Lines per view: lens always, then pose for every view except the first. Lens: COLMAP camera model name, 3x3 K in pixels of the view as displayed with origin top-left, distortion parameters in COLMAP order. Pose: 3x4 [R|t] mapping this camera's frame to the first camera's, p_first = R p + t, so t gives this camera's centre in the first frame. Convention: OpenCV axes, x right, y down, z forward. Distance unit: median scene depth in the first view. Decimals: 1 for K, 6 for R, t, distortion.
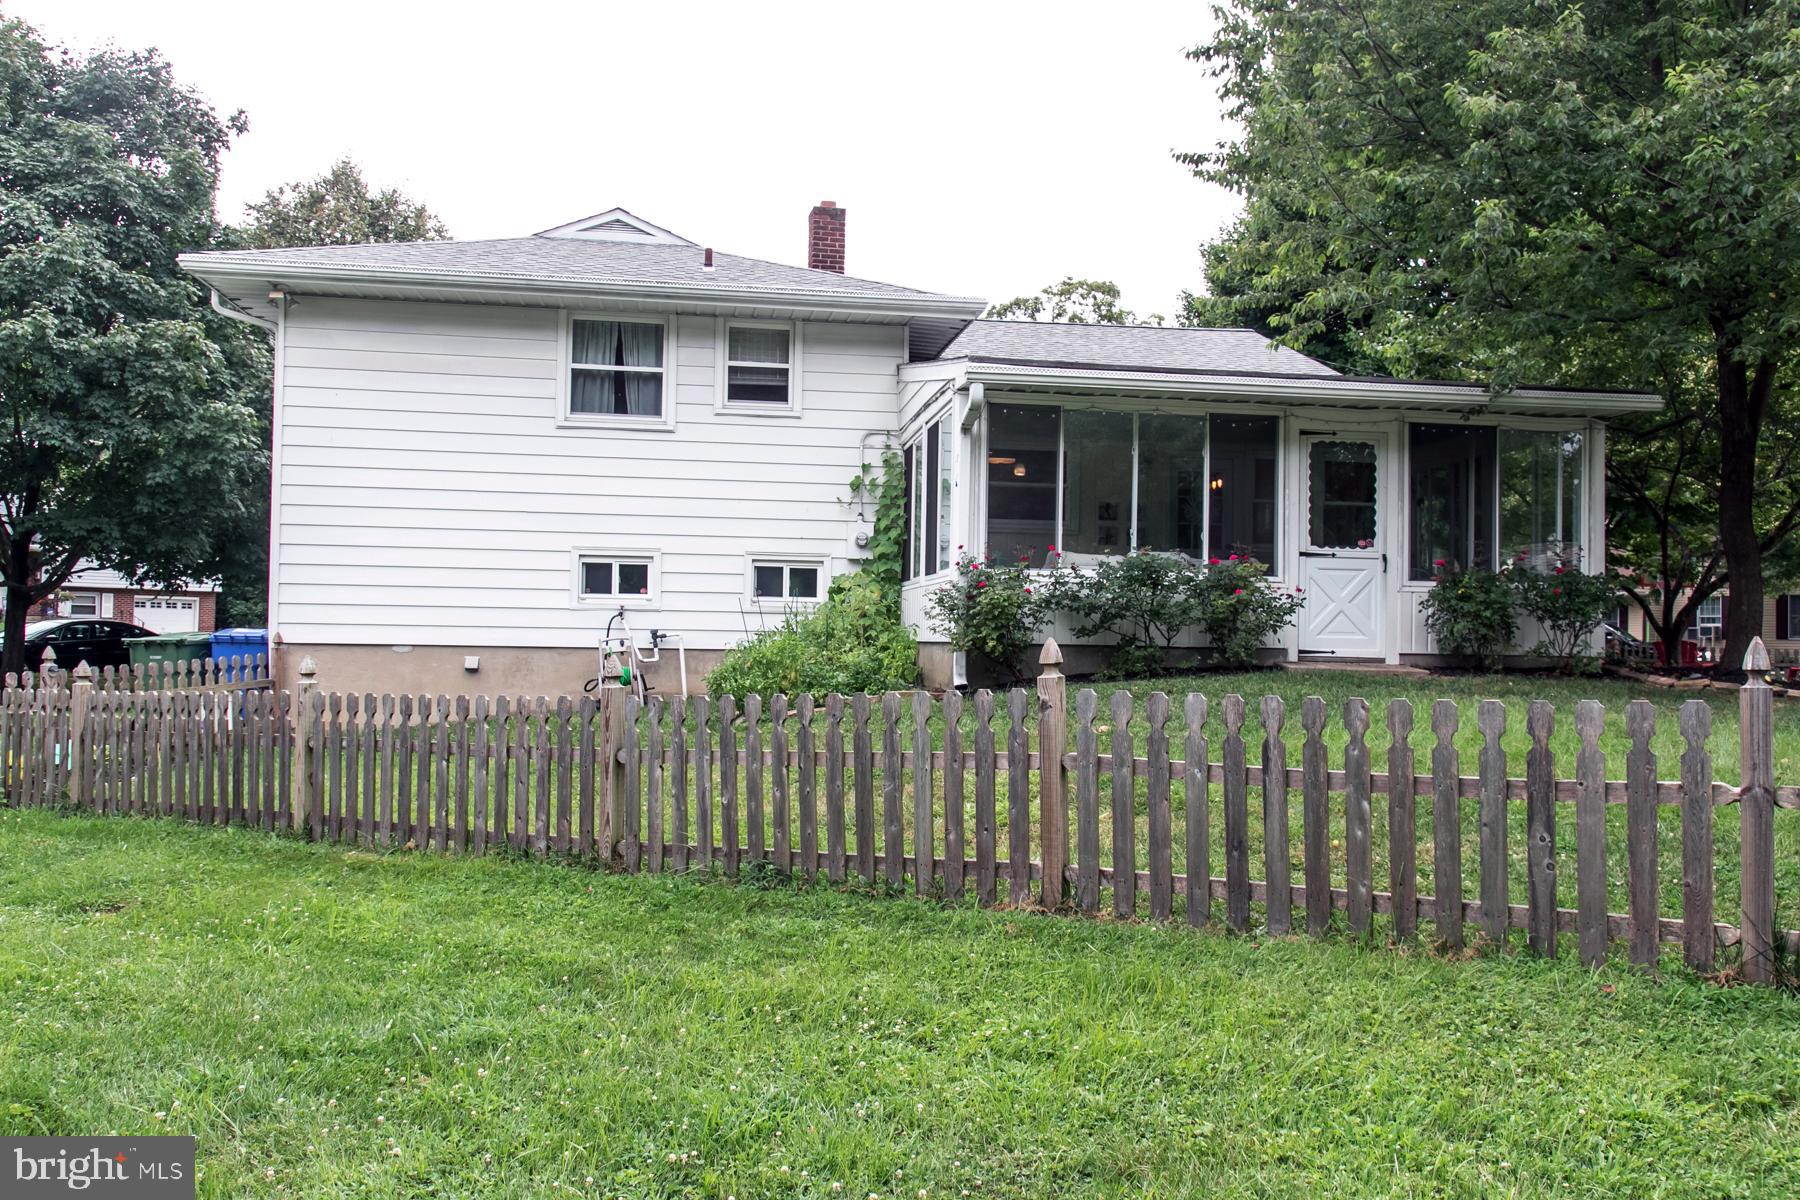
lens RADIAL K [[1436.7, 0, 900.5], [0, 1436.7, 601.3], [0, 0, 1]] dist [0.004749, 0.000597]
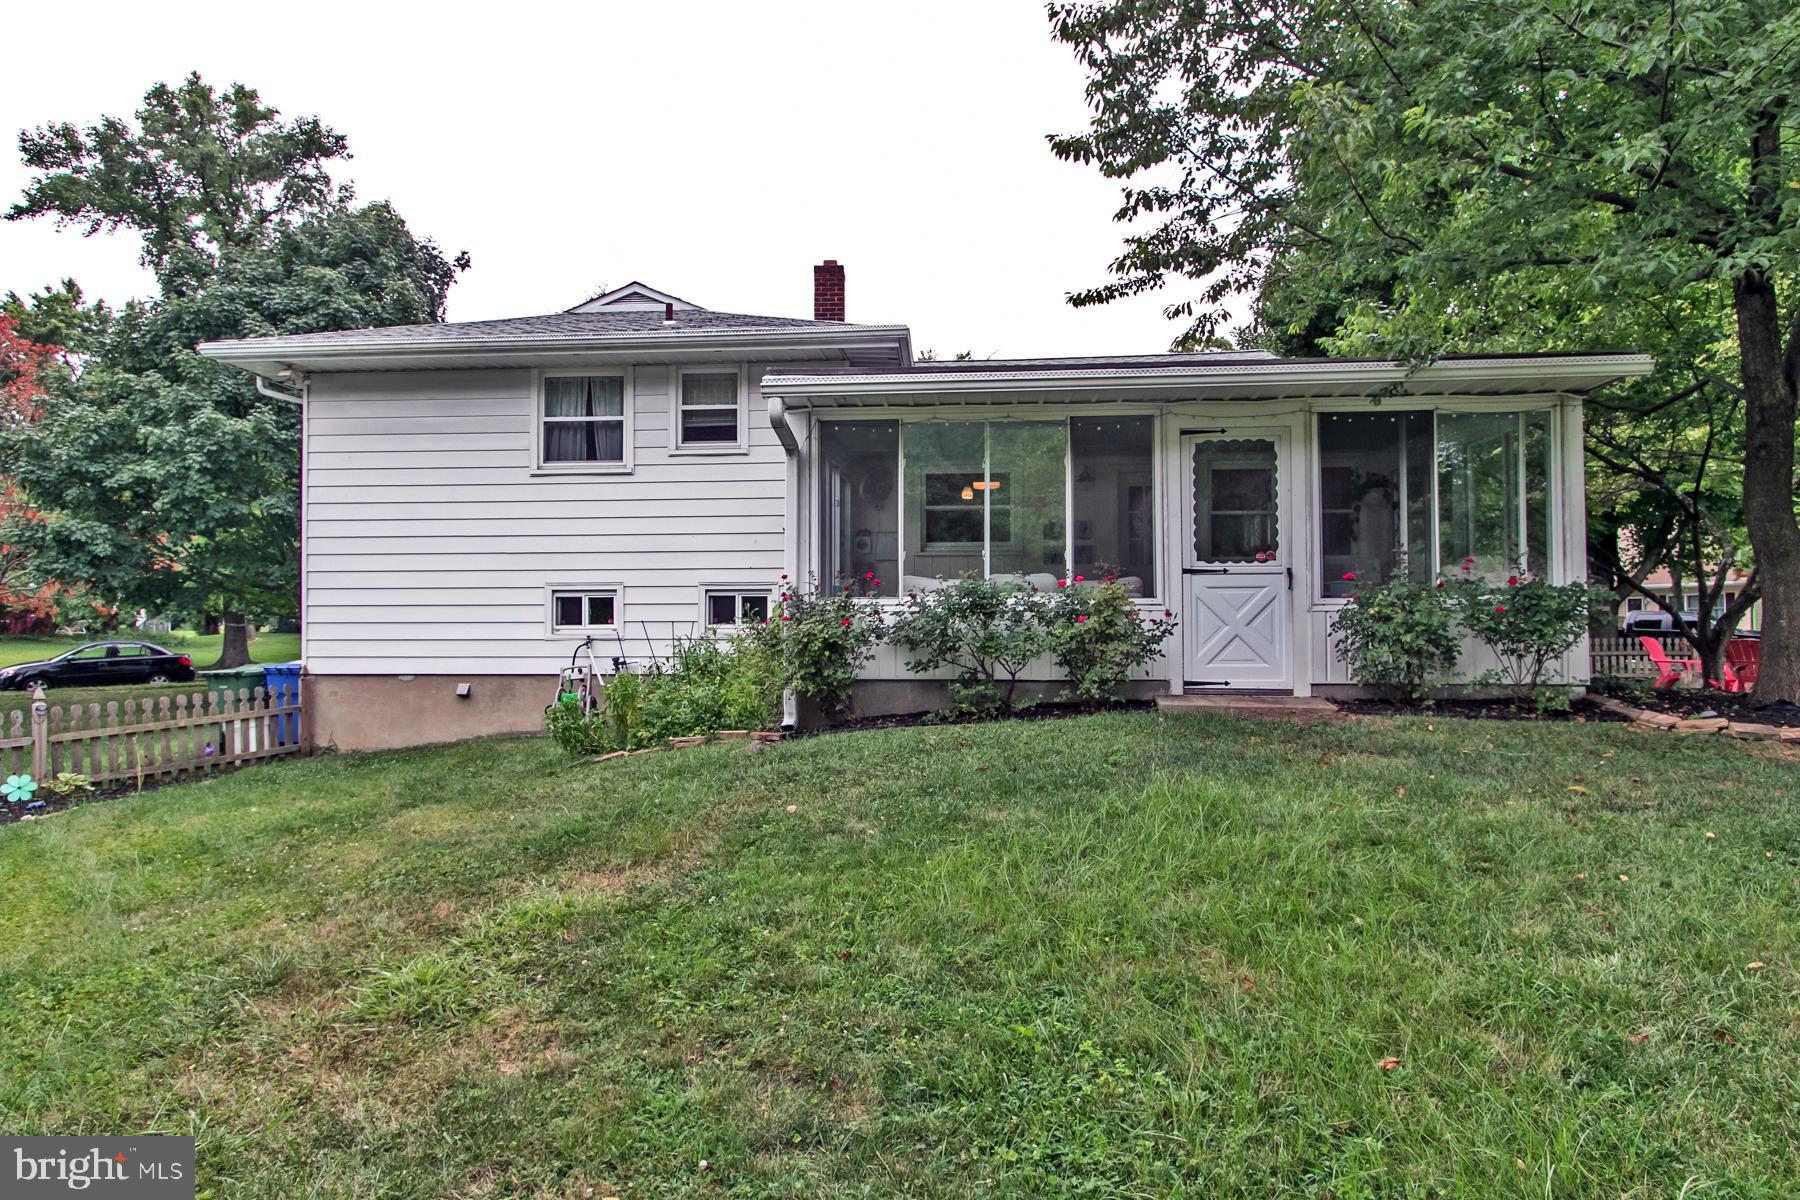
lens RADIAL K [[1008.9, 0, 899.5], [0, 1008.9, 601.1], [0, 0, 1]] dist [-0.000534, 0.000237]
pose [[0.970307, -0.025634, -0.240515, 0.227243], [0.025989, 0.999661, -0.001695, -0.016185], [0.240476, -0.004606, 0.970644, 0.320437]]
